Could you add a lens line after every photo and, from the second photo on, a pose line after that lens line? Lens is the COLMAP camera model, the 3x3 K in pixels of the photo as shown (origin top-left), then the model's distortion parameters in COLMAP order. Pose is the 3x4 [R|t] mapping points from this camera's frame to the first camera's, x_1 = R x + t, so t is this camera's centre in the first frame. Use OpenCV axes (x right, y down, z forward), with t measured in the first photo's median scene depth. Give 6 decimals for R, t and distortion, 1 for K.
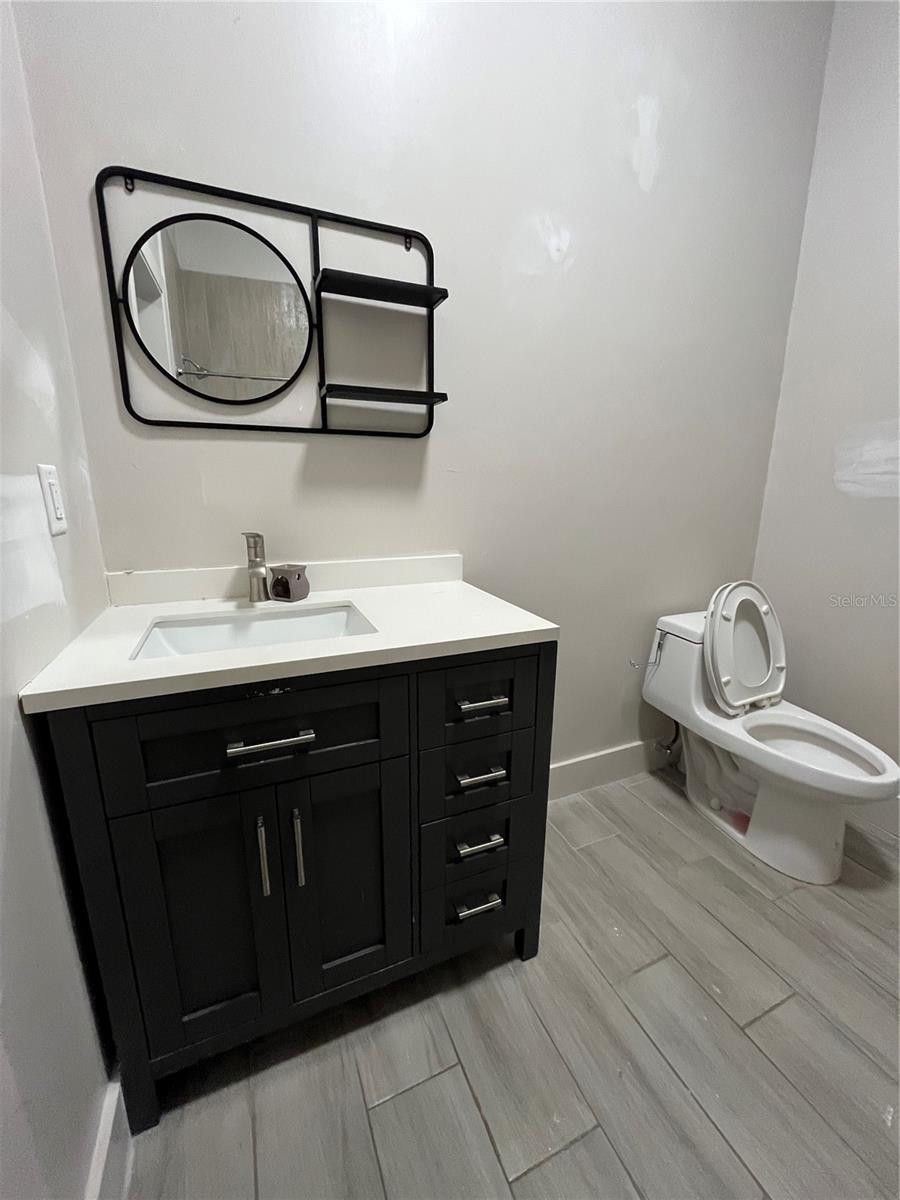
lens RADIAL K [[484.2, 0, 452.5], [0, 484.2, 595.1], [0, 0, 1]] dist [-0.004227, -0.000234]
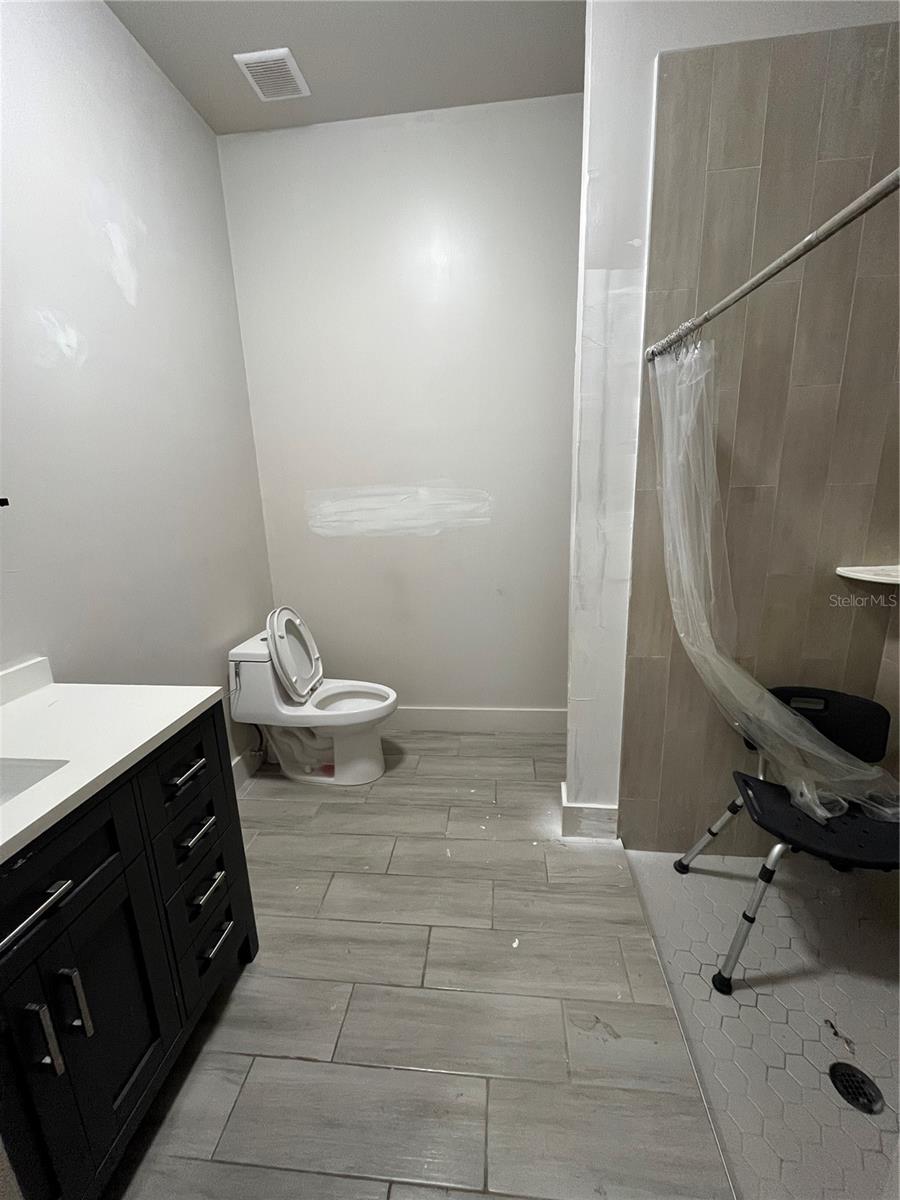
lens RADIAL K [[484.2, 0, 454.4], [0, 484.2, 596.7], [0, 0, 1]] dist [-0.004227, -0.000234]
pose [[0.495130, -0.224215, 0.839389, -0.319227], [0.235954, 0.964517, 0.118457, -0.111305], [-0.836165, 0.139405, 0.530466, -0.145039]]
